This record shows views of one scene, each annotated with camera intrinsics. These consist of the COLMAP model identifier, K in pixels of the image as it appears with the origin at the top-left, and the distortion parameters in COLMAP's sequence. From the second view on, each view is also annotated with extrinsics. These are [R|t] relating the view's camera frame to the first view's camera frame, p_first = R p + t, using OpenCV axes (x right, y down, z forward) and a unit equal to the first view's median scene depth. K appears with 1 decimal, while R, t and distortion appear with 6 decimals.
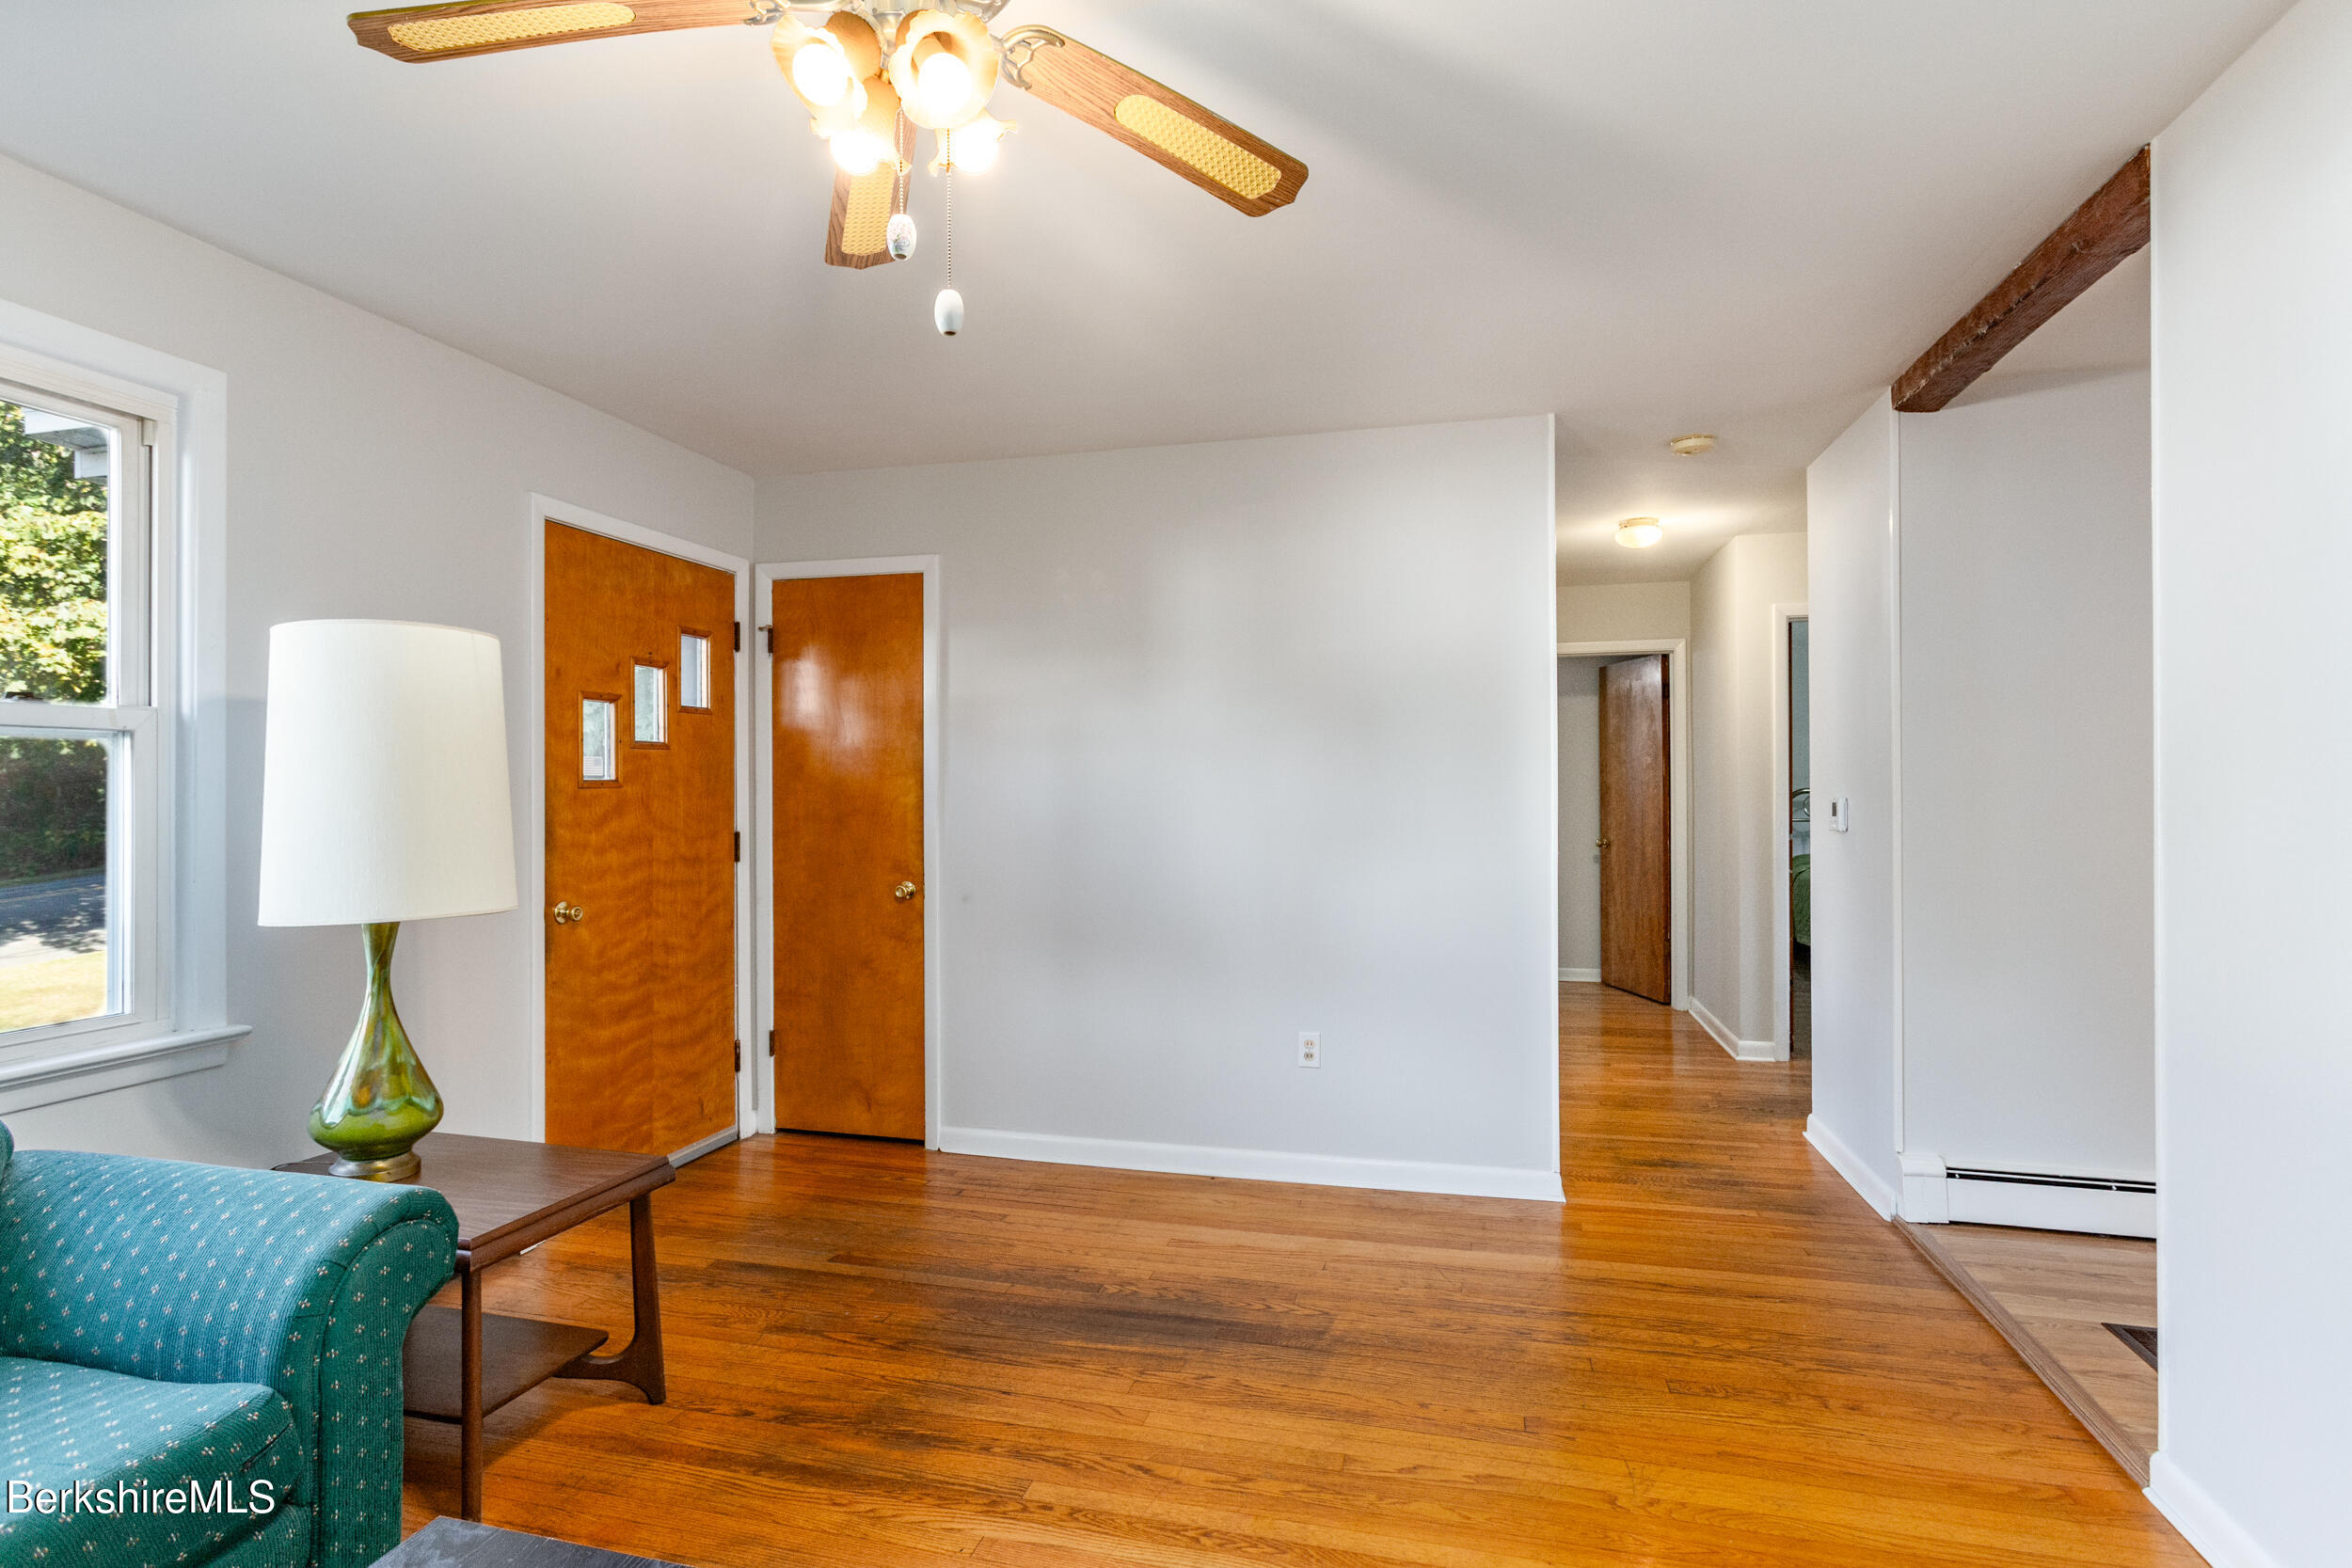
lens RADIAL K [[1145.4, 0, 1179.6], [0, 1145.4, 783.6], [0, 0, 1]] dist [-0.013532, 0.010206]
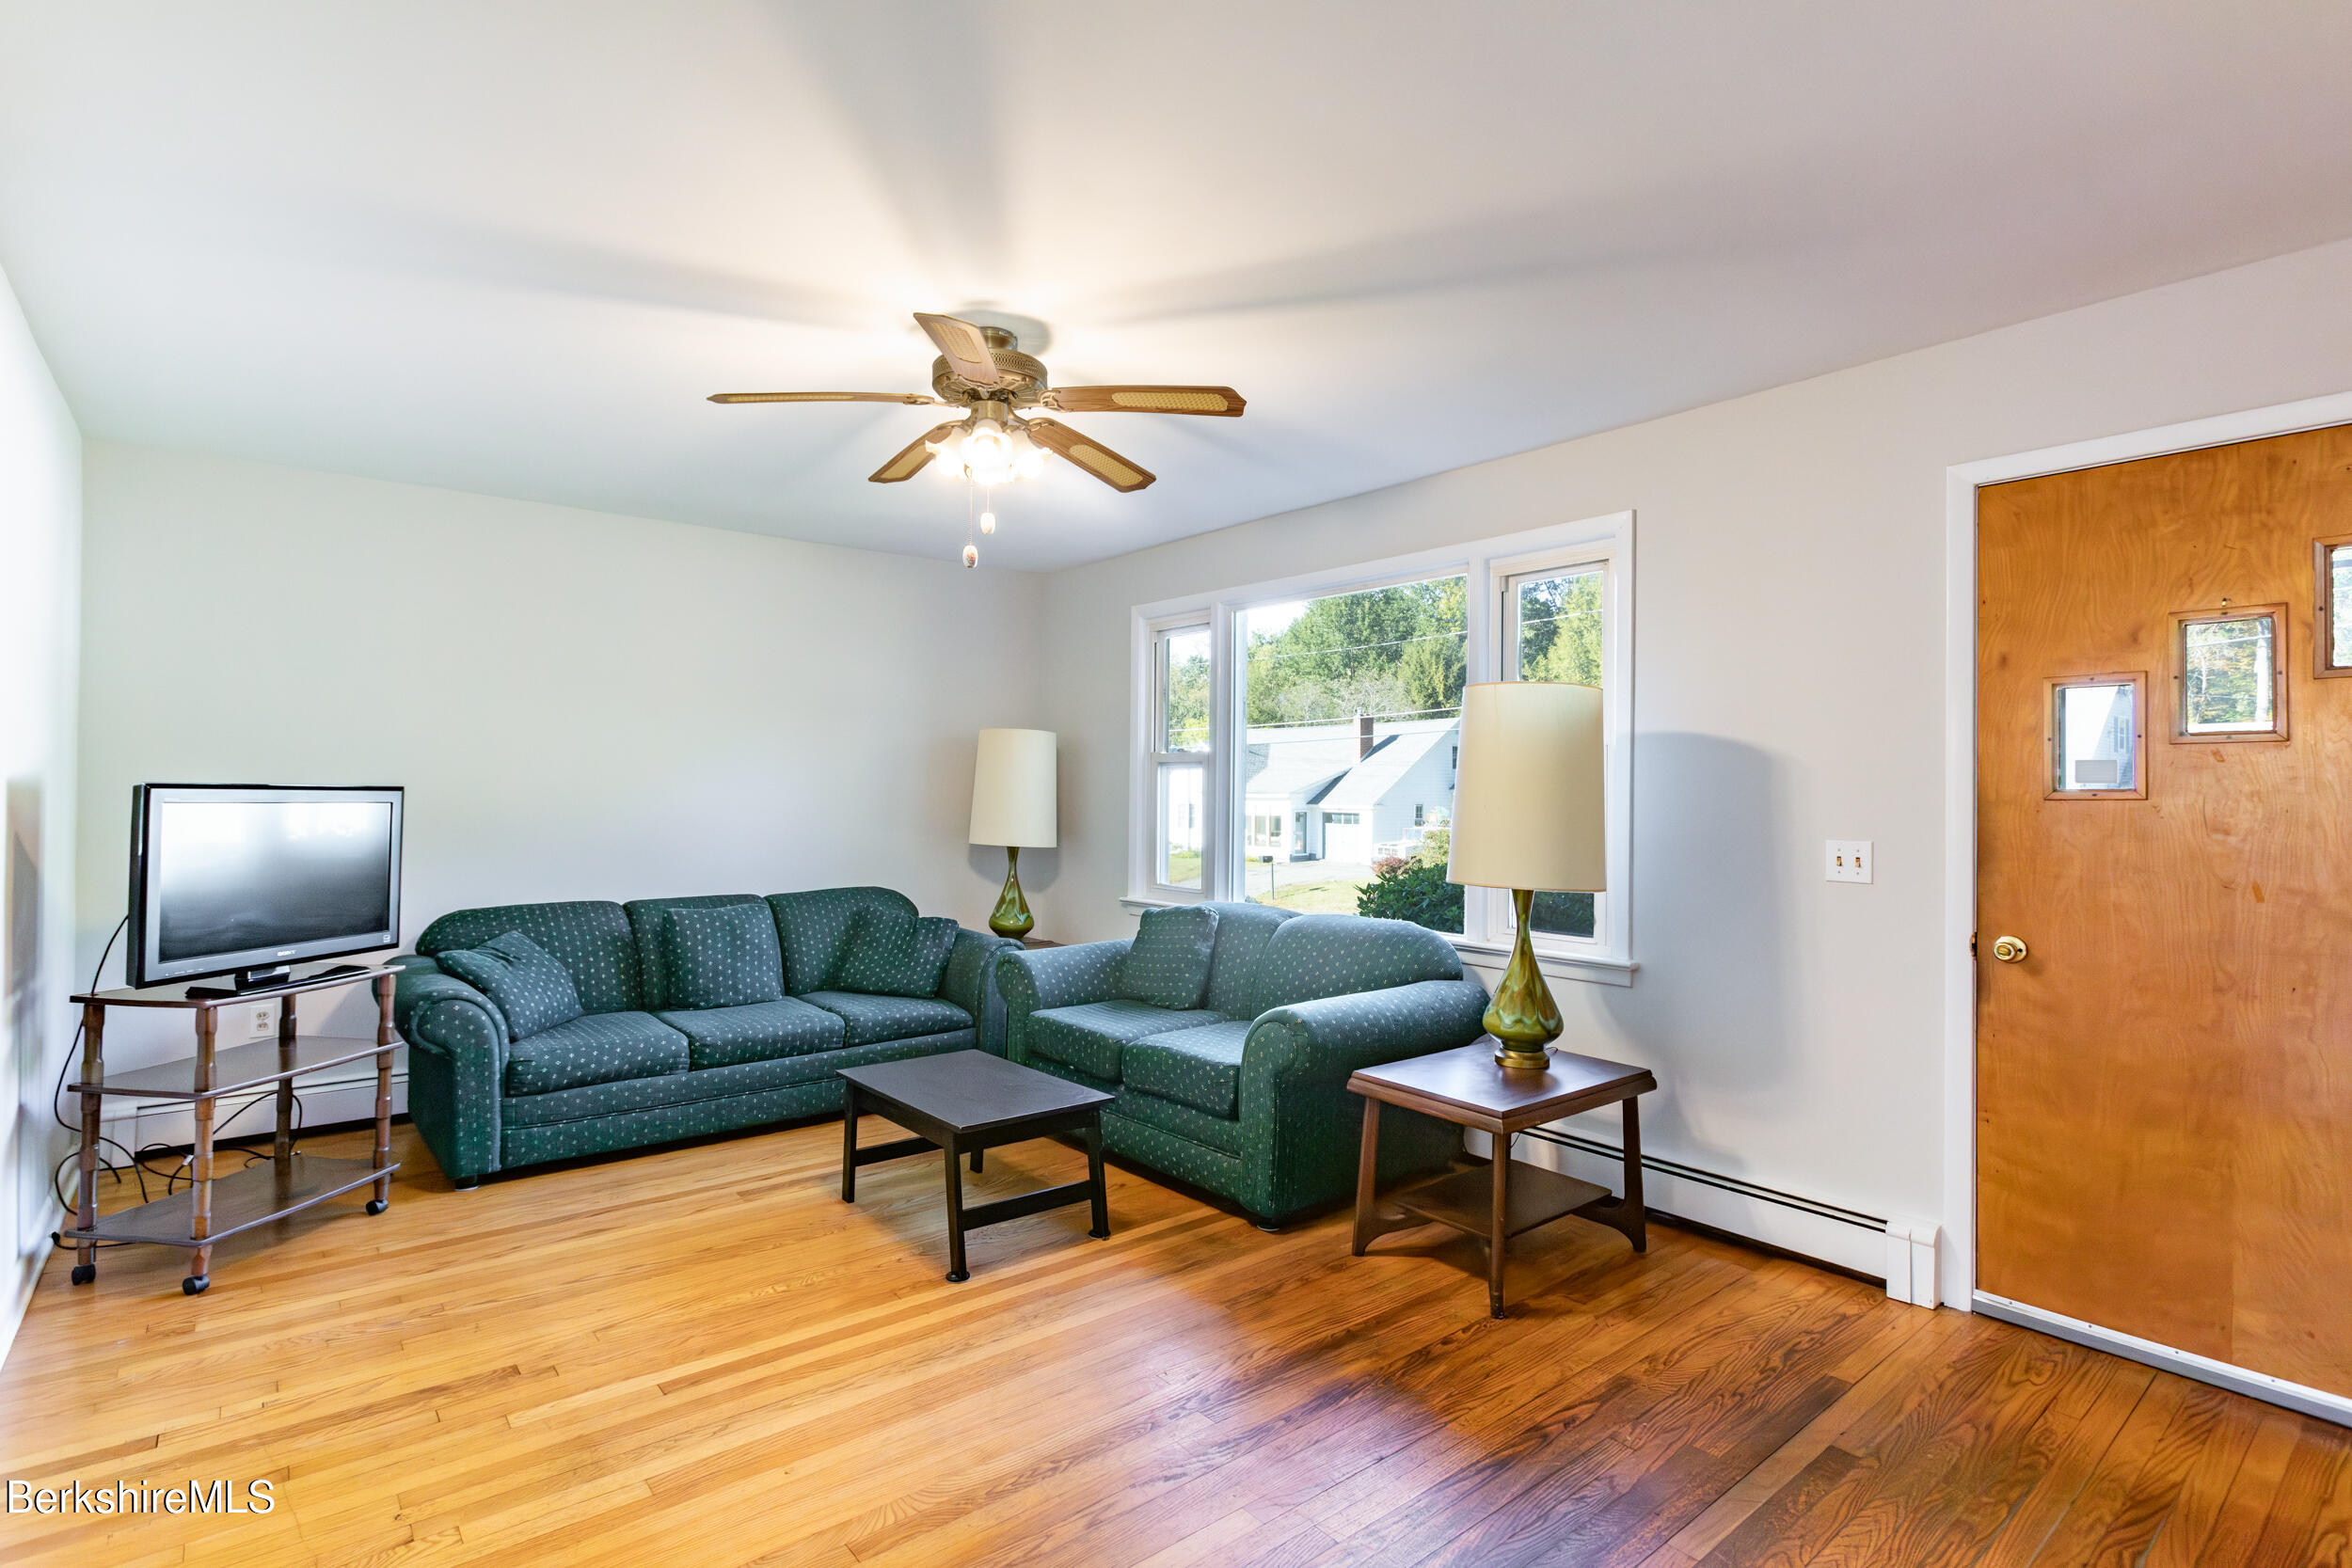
lens RADIAL K [[1145.4, 0, 1171.6], [0, 1145.4, 778.4], [0, 0, 1]] dist [-0.013532, 0.010206]
pose [[-0.597305, -0.013573, -0.801899, 0.715345], [-0.002187, 0.999881, -0.015295, 0.004790], [0.802011, -0.007382, -0.597264, 1.475838]]
